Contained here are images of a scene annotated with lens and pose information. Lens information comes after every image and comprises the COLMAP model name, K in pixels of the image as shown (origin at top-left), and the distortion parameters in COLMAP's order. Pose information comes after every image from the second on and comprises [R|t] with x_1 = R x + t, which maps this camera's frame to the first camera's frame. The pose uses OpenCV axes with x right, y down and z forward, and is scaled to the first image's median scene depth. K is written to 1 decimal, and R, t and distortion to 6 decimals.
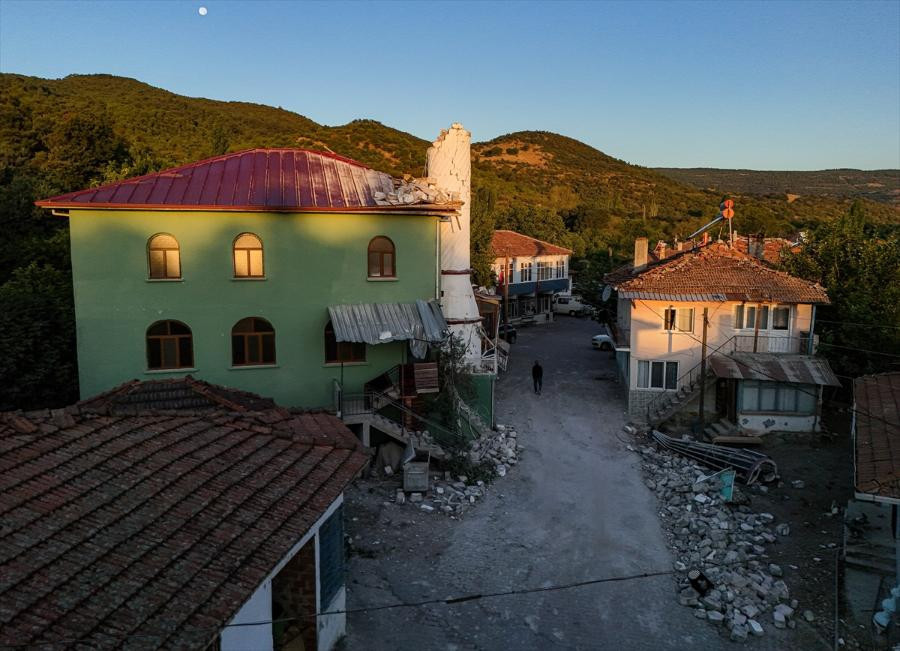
lens RADIAL K [[663.1, 0, 446.4], [0, 663.1, 319.8], [0, 0, 1]] dist [0.060777, -0.048751]
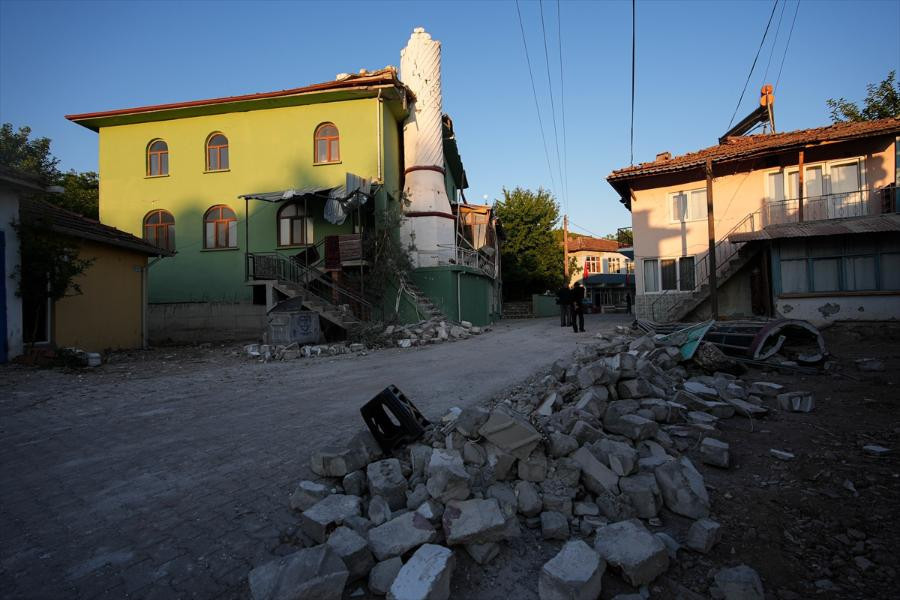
lens RADIAL K [[404.9, 0, 452.7], [0, 404.9, 300.9], [0, 0, 1]] dist [0.002403, -0.000749]
pose [[0.921696, -0.034091, -0.386413, 0.289620], [-0.018935, 0.990989, -0.132595, 0.209325], [0.387452, 0.129528, 0.912745, 0.477369]]
